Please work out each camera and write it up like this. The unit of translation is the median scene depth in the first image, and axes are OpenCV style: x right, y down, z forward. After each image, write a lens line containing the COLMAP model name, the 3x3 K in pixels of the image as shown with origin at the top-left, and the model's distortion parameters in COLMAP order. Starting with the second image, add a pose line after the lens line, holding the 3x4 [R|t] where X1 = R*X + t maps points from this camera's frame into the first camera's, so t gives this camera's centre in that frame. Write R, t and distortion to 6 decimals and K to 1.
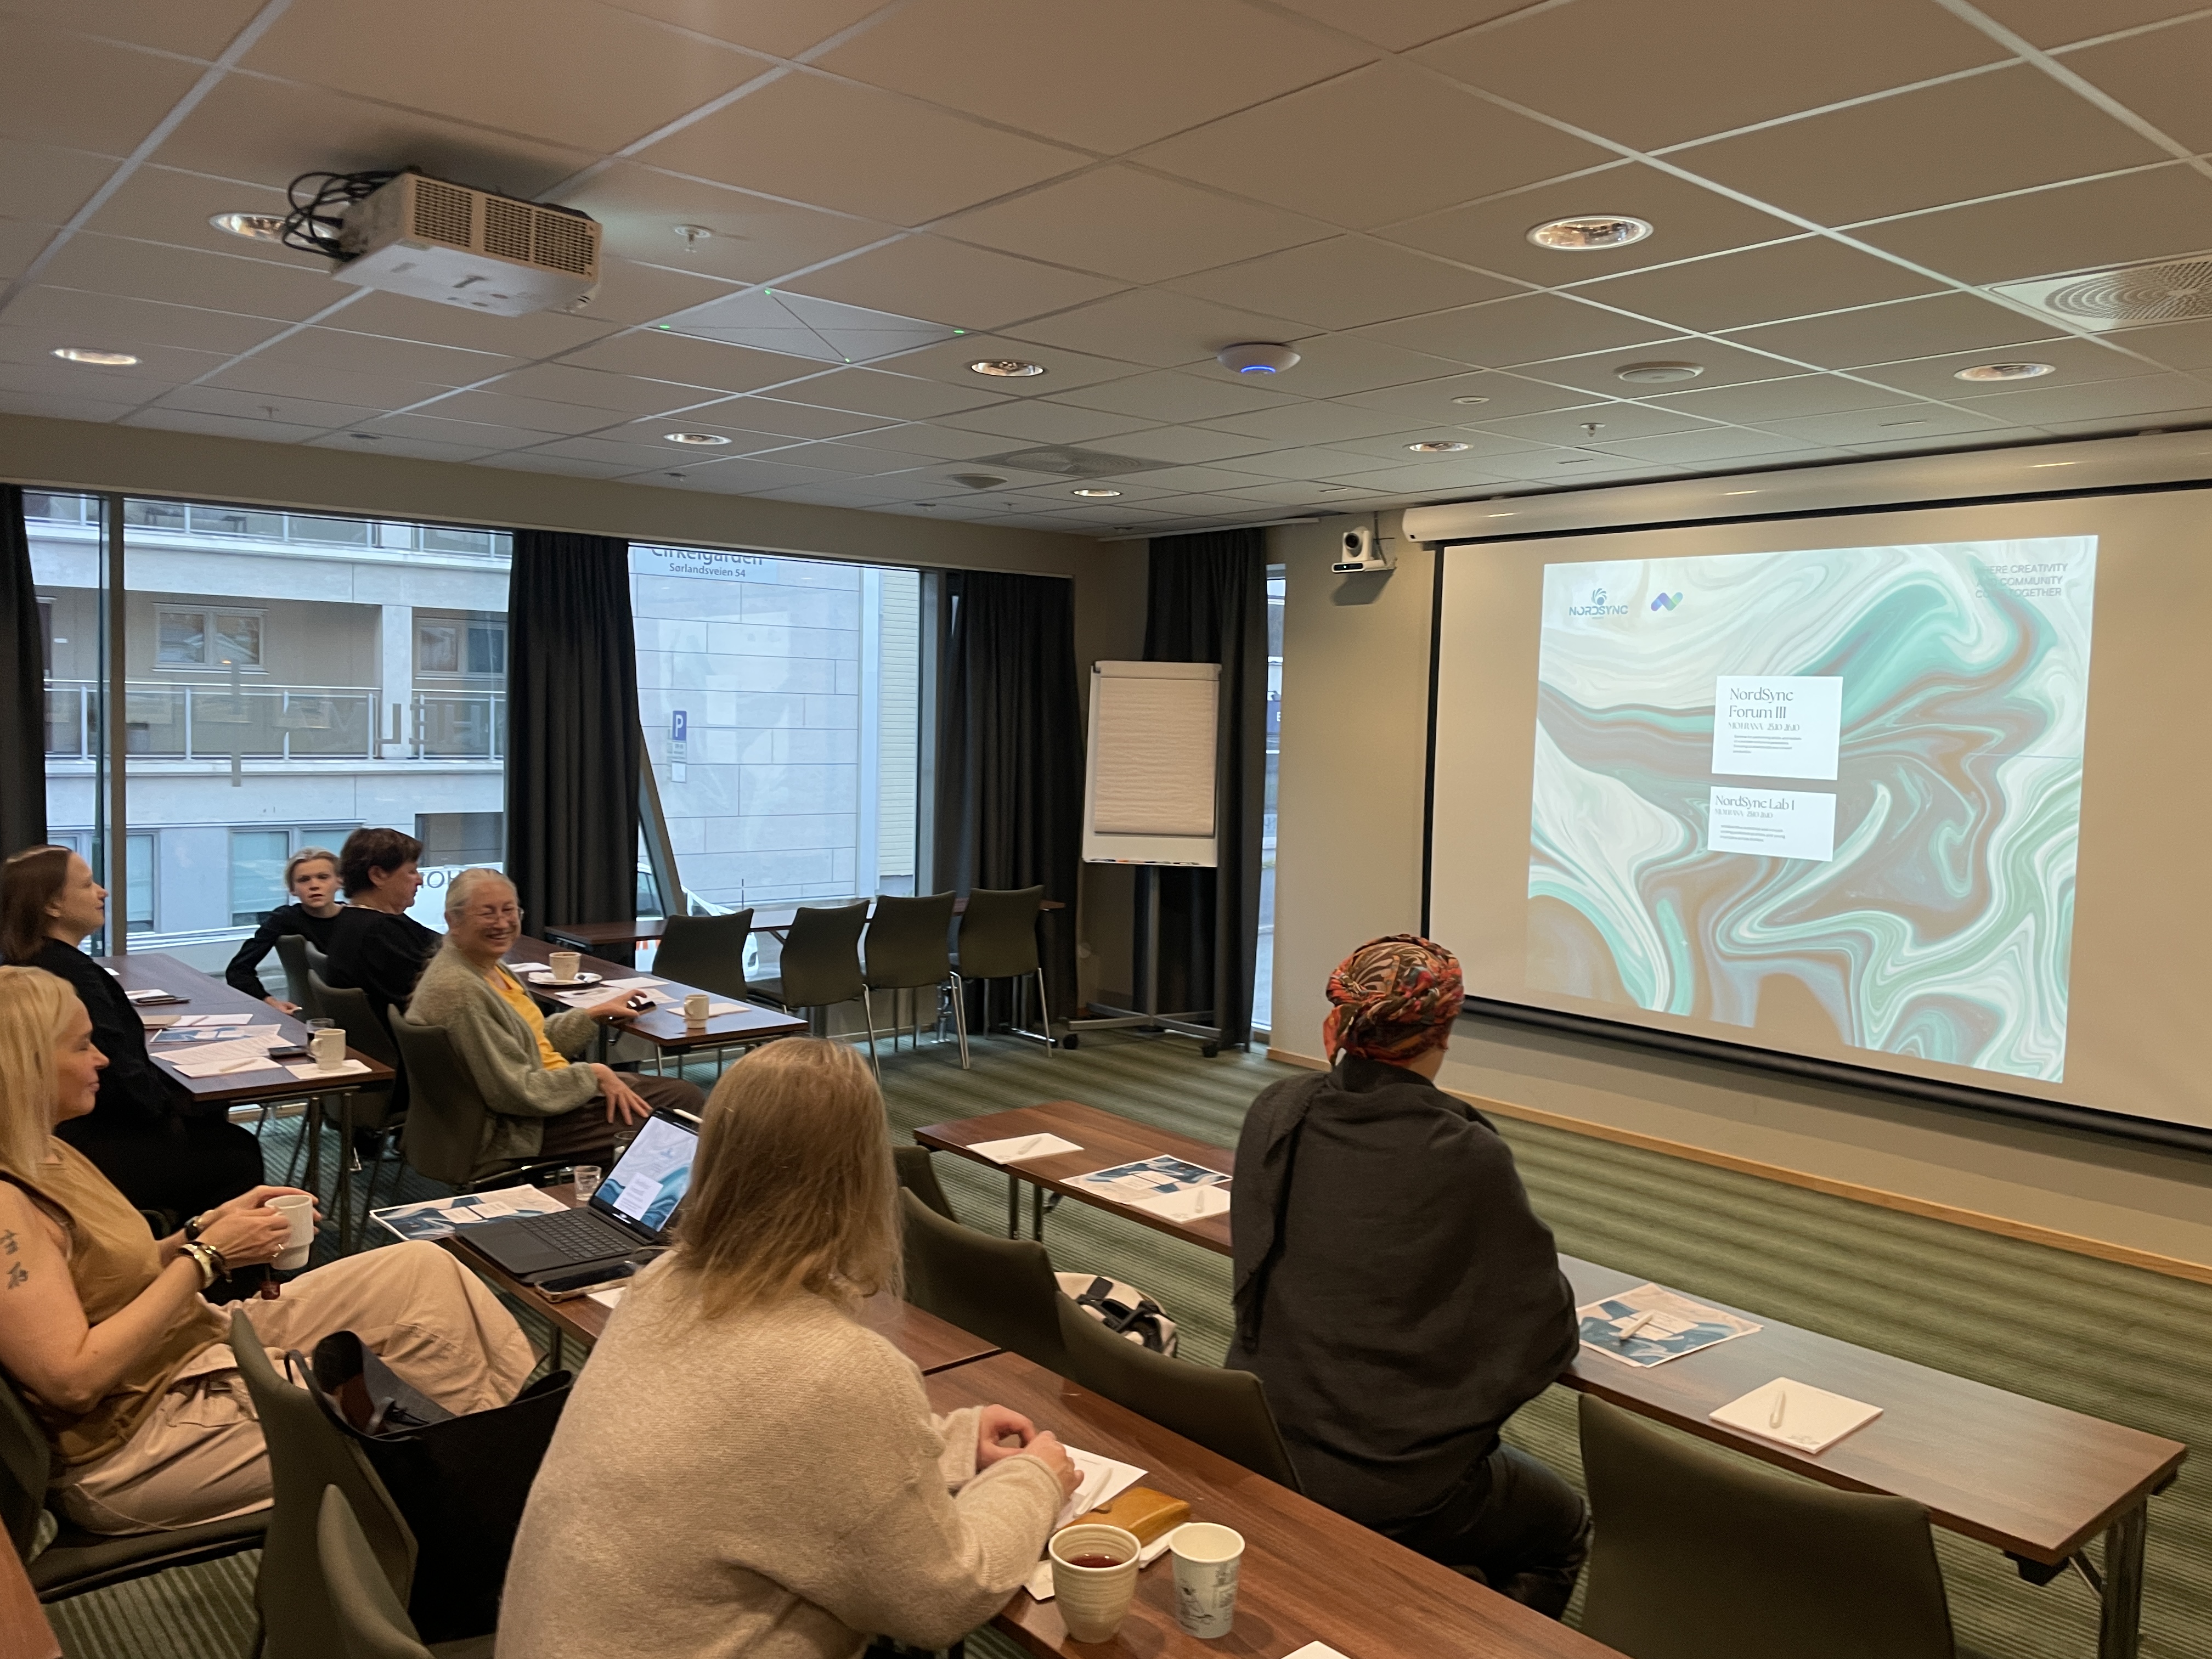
lens RADIAL K [[1668.7, 0, 1112.2], [0, 1668.7, 826.5], [0, 0, 1]] dist [0.074885, -0.098653]
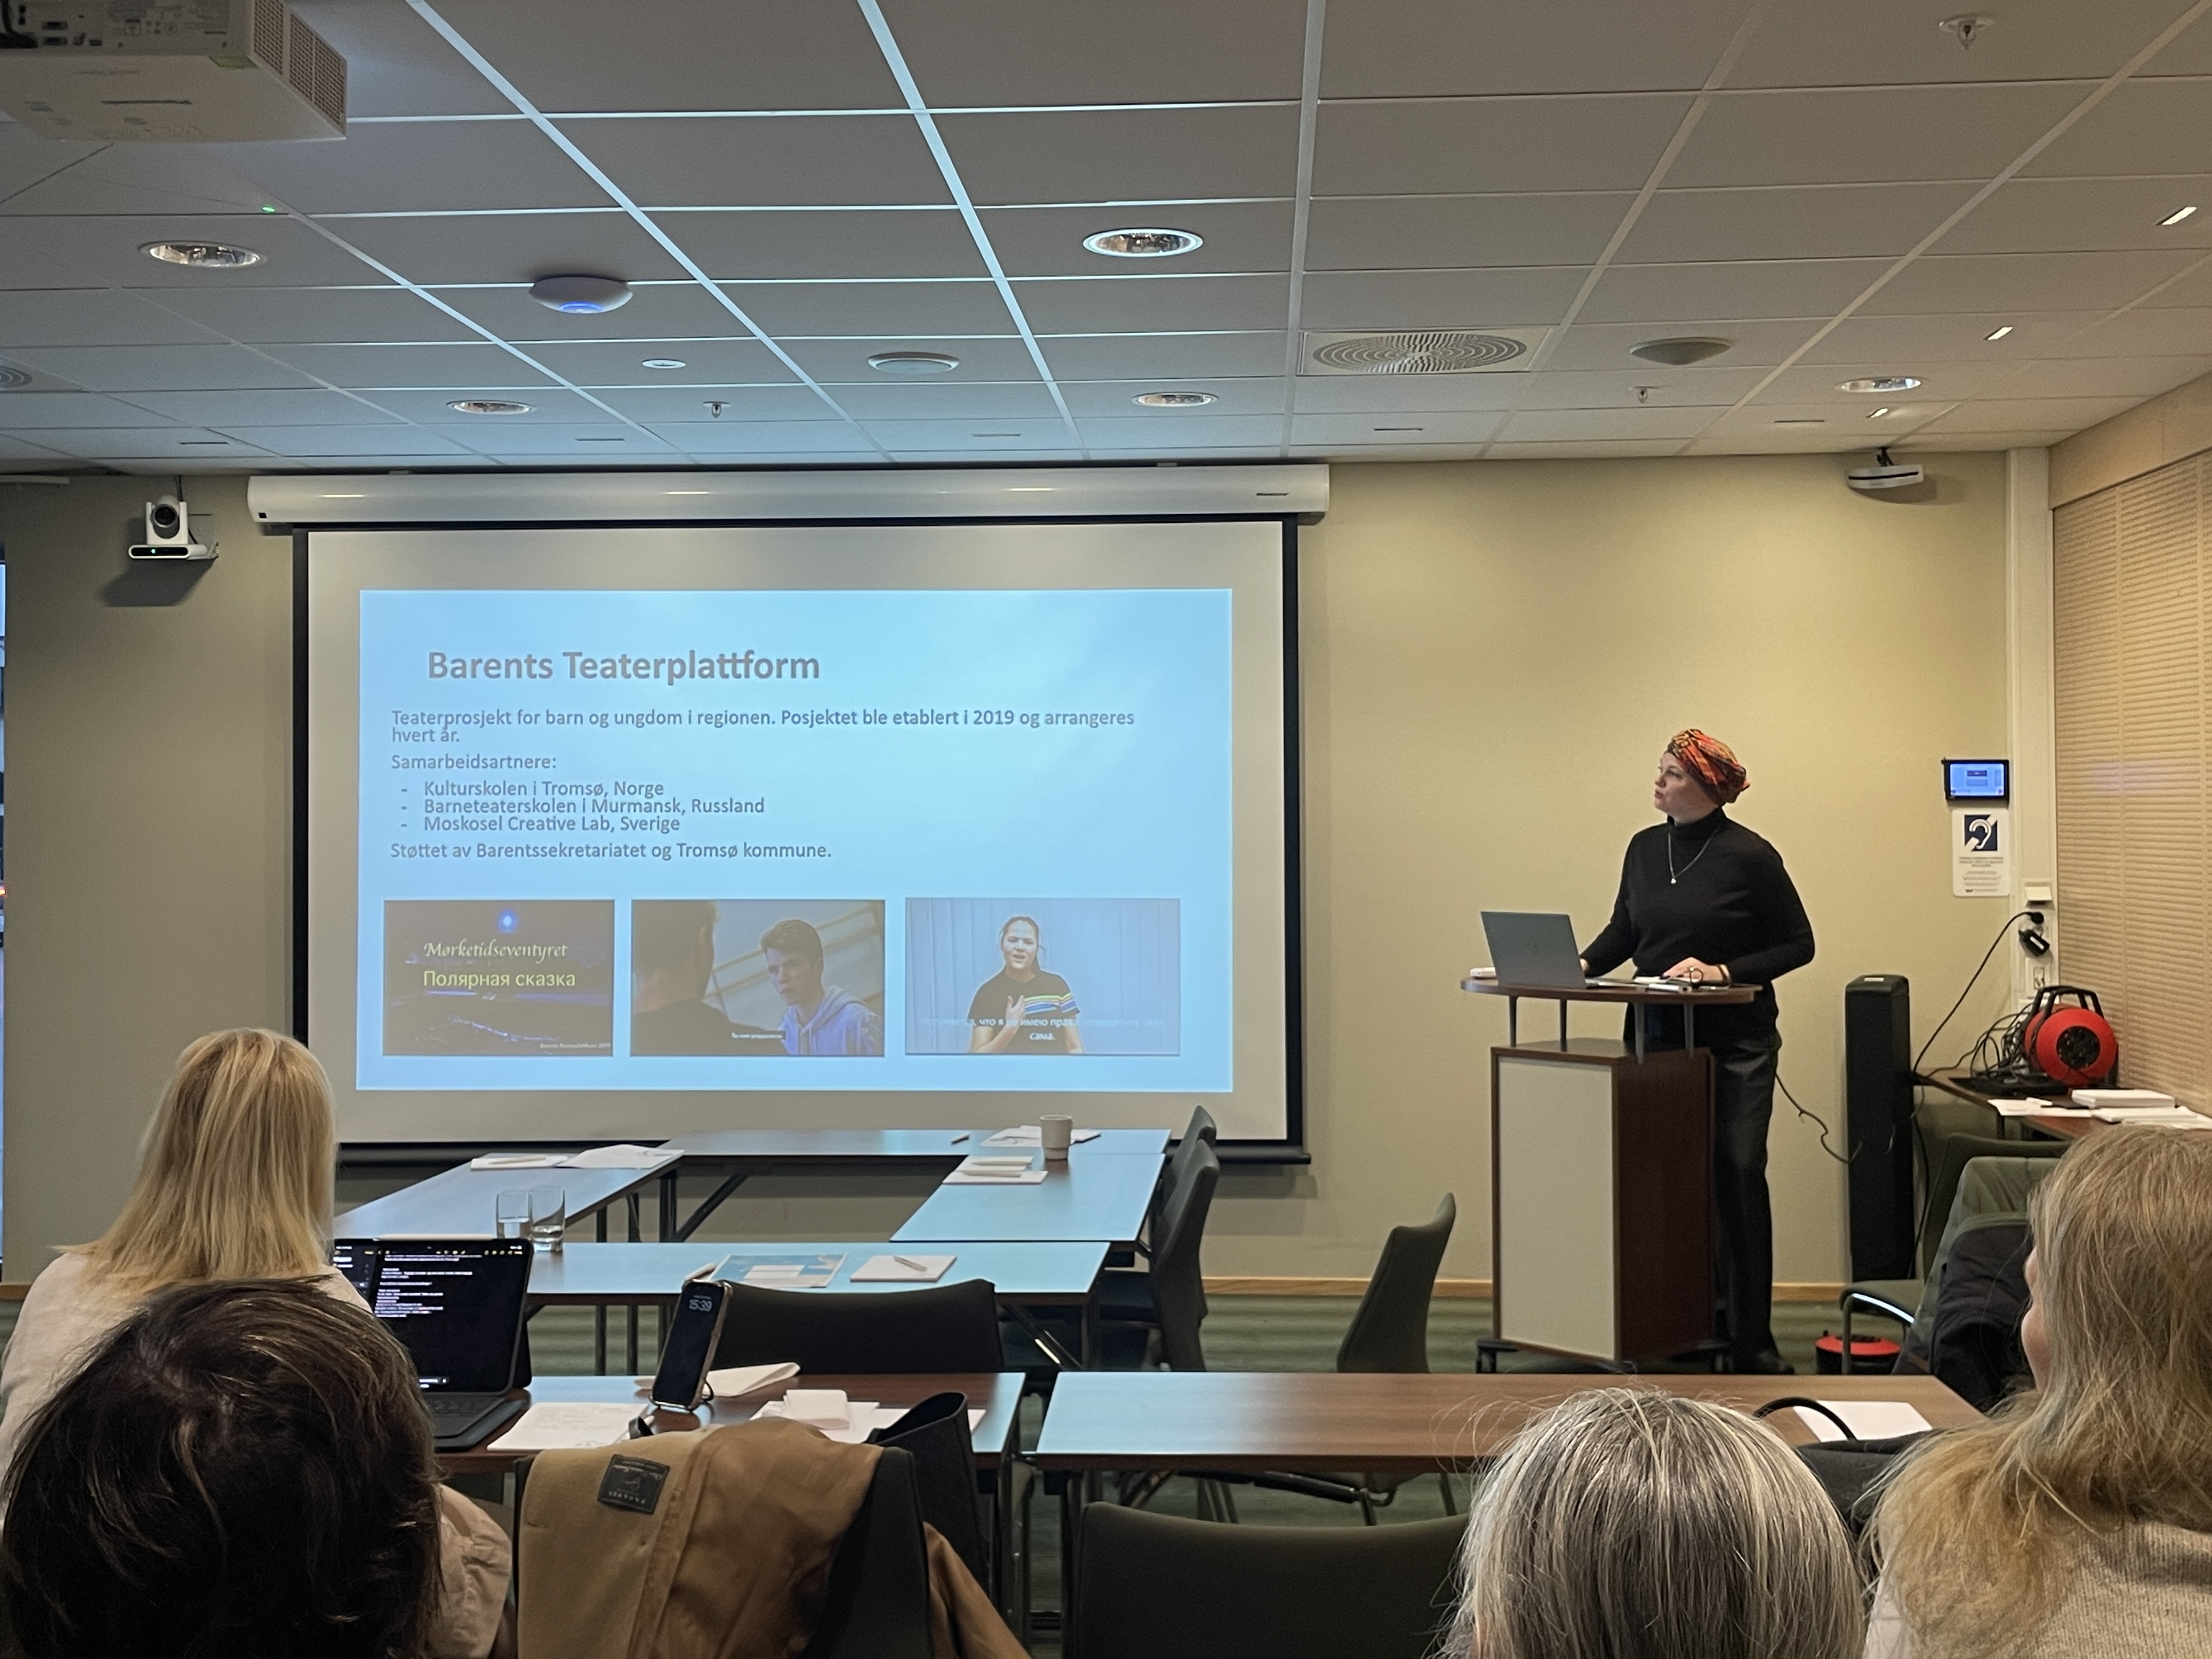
lens RADIAL K [[2514.2, 0, 1125.8], [0, 2514.2, 811.7], [0, 0, 1]] dist [0.055967, 0.000000]
pose [[0.681356, -0.026026, 0.731490, -0.425945], [0.073622, 0.996736, -0.033113, 0.020088], [-0.728241, 0.076416, 0.681048, -0.000906]]
